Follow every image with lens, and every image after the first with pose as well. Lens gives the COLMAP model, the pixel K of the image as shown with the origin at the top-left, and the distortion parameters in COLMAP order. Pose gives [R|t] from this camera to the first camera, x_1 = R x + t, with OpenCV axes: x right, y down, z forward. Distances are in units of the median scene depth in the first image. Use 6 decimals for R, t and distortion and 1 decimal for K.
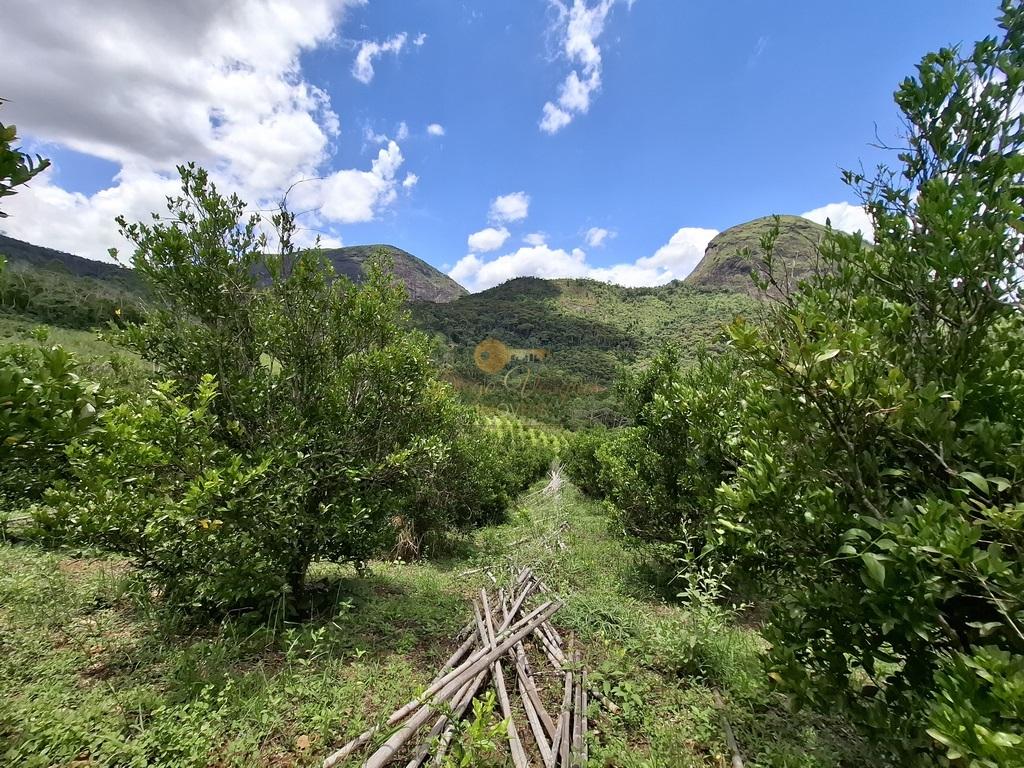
lens RADIAL K [[410.2, 0, 504.5], [0, 410.2, 373.5], [0, 0, 1]] dist [-0.009492, 0.002760]
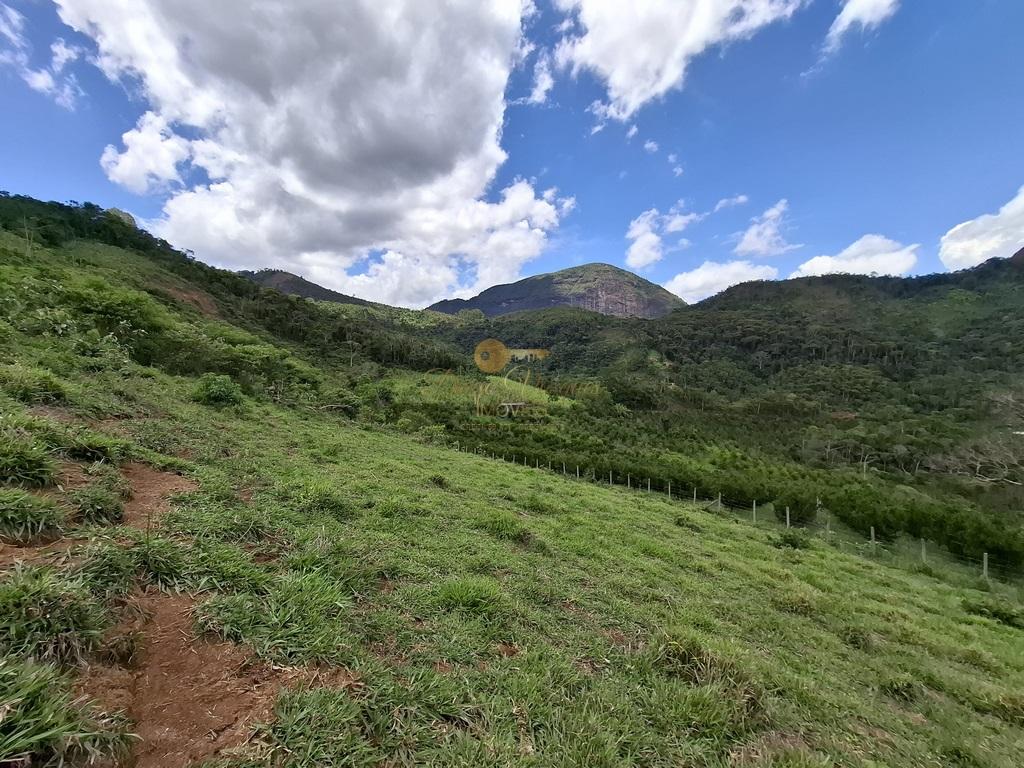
lens RADIAL K [[411.0, 0, 506.5], [0, 411.0, 378.2], [0, 0, 1]] dist [0.000325, 0.000033]
pose [[0.881758, -0.004868, -0.471677, 0.045309], [-0.001180, 0.999921, -0.012525, -0.343116], [0.471701, 0.011600, 0.881682, -1.484115]]
